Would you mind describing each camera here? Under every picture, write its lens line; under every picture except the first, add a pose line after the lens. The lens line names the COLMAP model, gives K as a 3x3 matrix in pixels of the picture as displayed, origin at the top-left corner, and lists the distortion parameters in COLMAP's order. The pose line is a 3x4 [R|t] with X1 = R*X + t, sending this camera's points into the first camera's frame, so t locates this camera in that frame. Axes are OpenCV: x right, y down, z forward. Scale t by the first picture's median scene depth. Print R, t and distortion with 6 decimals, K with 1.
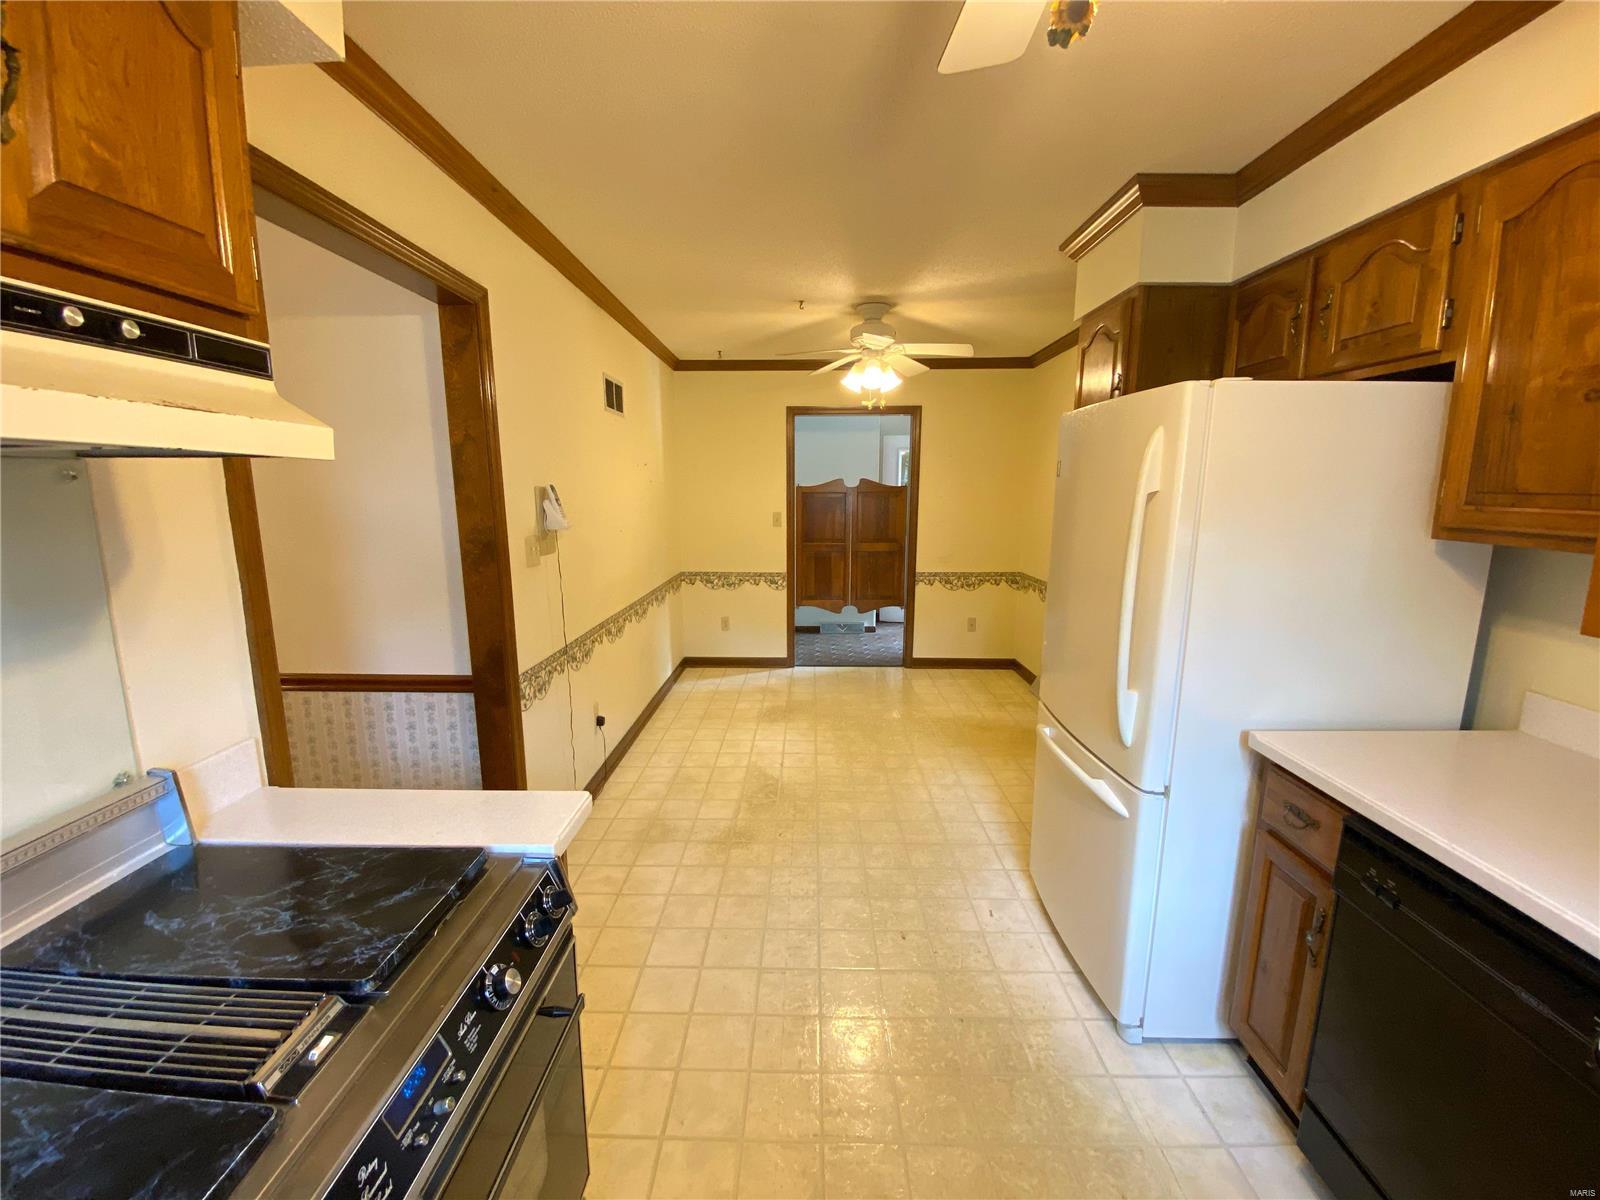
lens RADIAL K [[649.5, 0, 803.0], [0, 649.5, 596.5], [0, 0, 1]] dist [-0.000641, -0.003223]
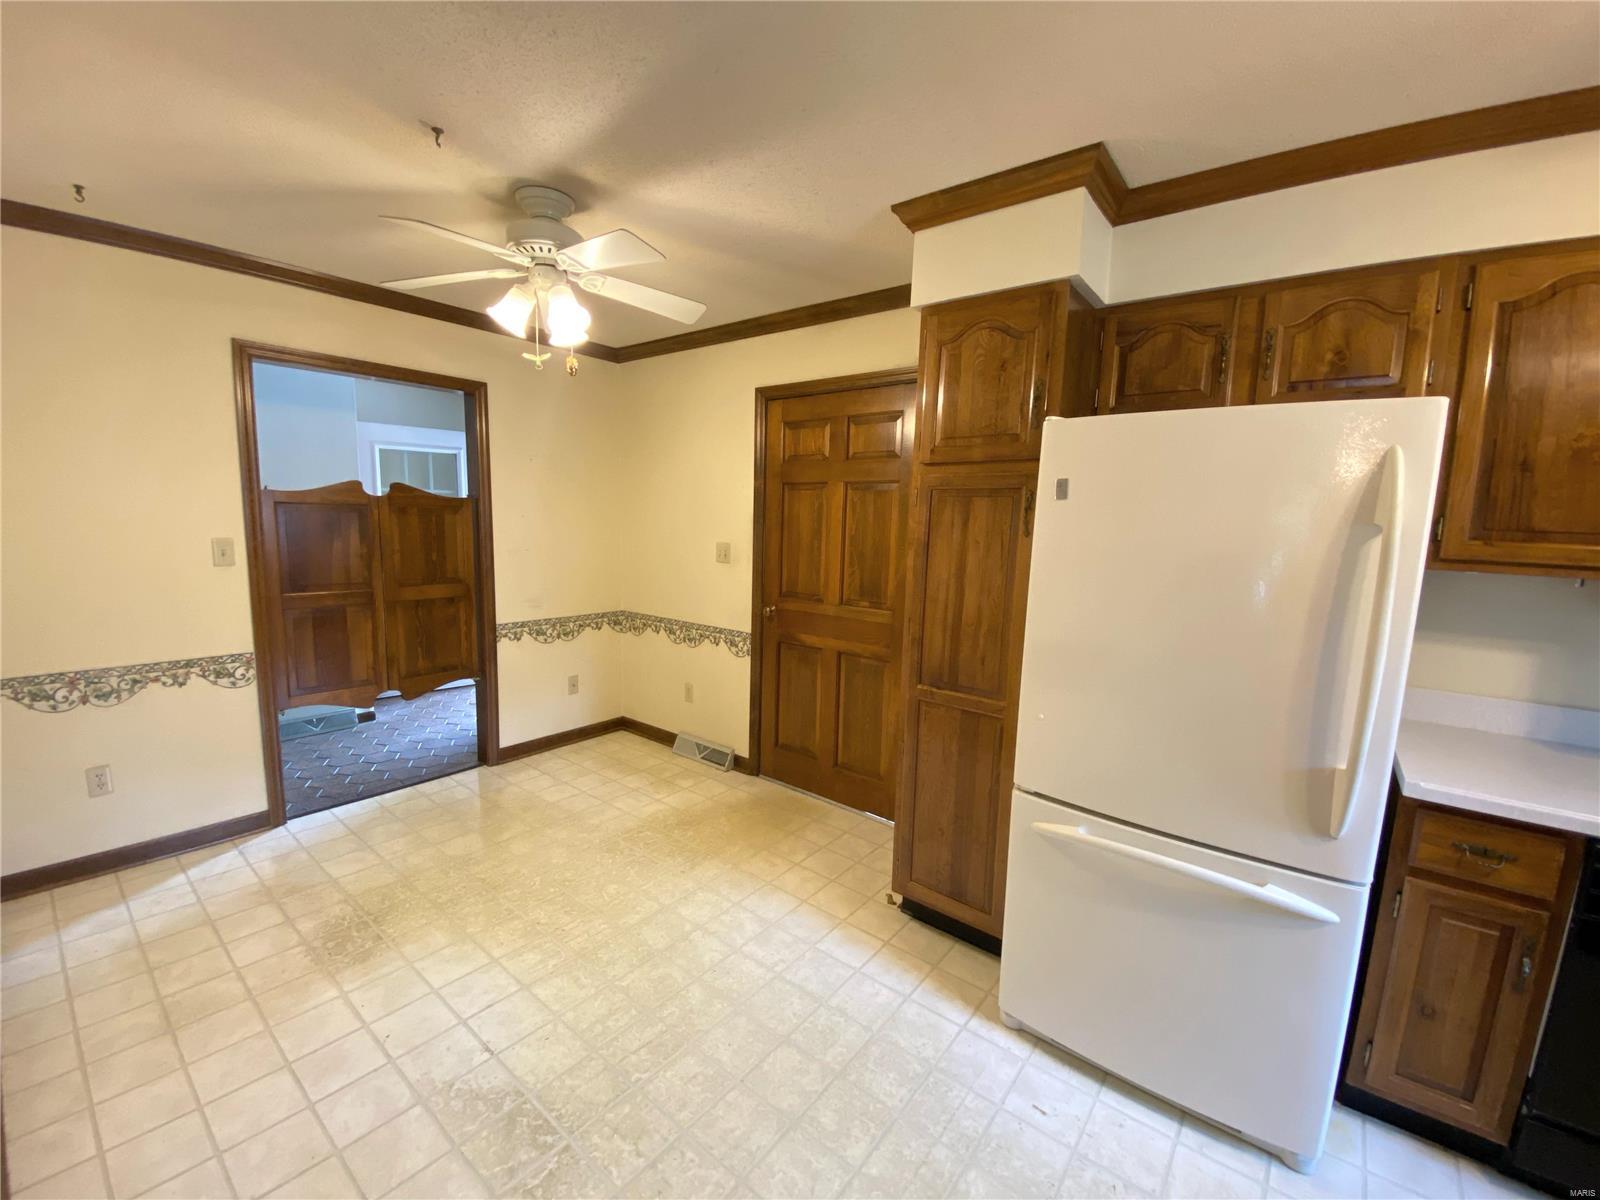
lens RADIAL K [[649.5, 0, 795.6], [0, 649.5, 599.7], [0, 0, 1]] dist [-0.000641, -0.003223]
pose [[0.610556, -0.081000, 0.787820, -0.188433], [0.099718, 0.994702, 0.024990, -0.054159], [-0.785671, 0.063302, 0.615398, 0.364295]]
